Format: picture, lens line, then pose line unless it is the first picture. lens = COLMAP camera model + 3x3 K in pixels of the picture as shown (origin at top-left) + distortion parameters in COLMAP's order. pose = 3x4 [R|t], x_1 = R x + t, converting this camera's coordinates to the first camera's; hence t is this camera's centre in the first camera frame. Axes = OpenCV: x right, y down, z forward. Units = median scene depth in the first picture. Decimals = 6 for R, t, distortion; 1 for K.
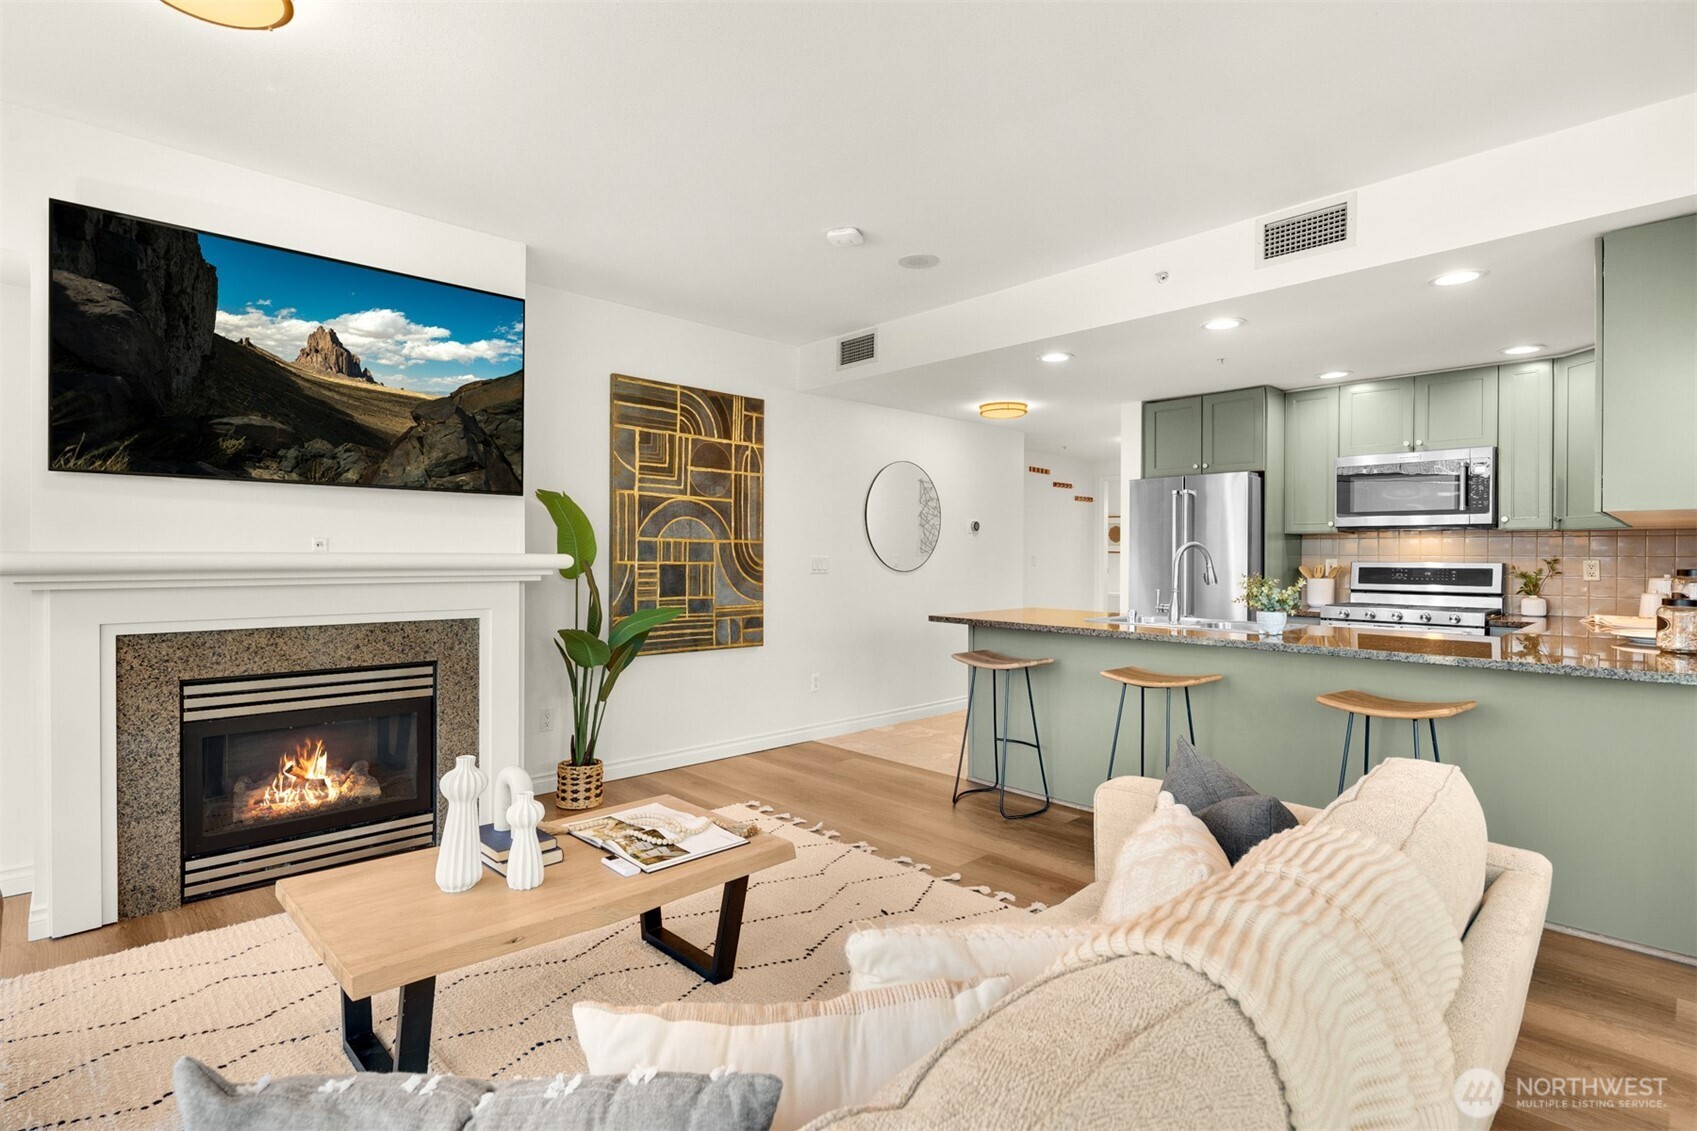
lens RADIAL K [[822.6, 0, 838.6], [0, 822.6, 556.6], [0, 0, 1]] dist [0.004341, -0.003639]
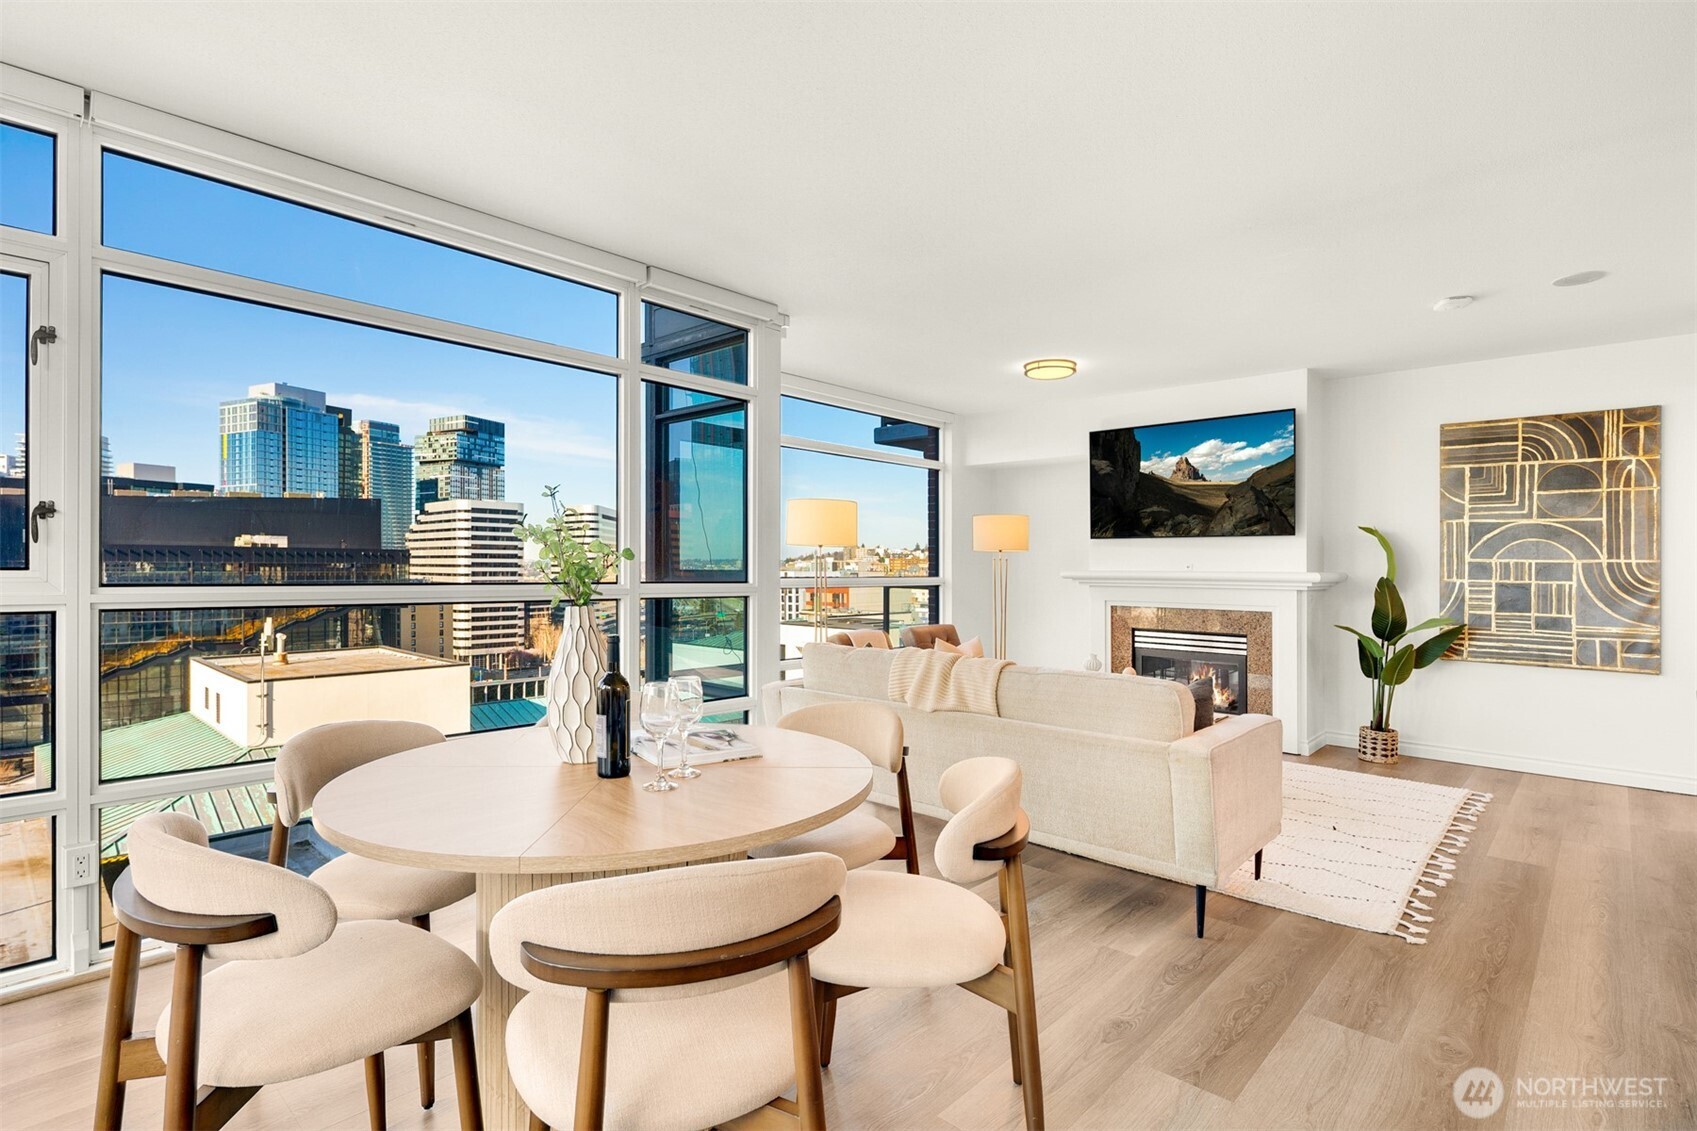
lens RADIAL K [[822.6, 0, 839.5], [0, 822.6, 553.1], [0, 0, 1]] dist [0.004341, -0.003639]
pose [[0.056340, -0.019898, -0.998213, 0.881378], [-0.007030, 0.999769, -0.020326, -0.001907], [0.998387, 0.008163, 0.056187, 0.046371]]
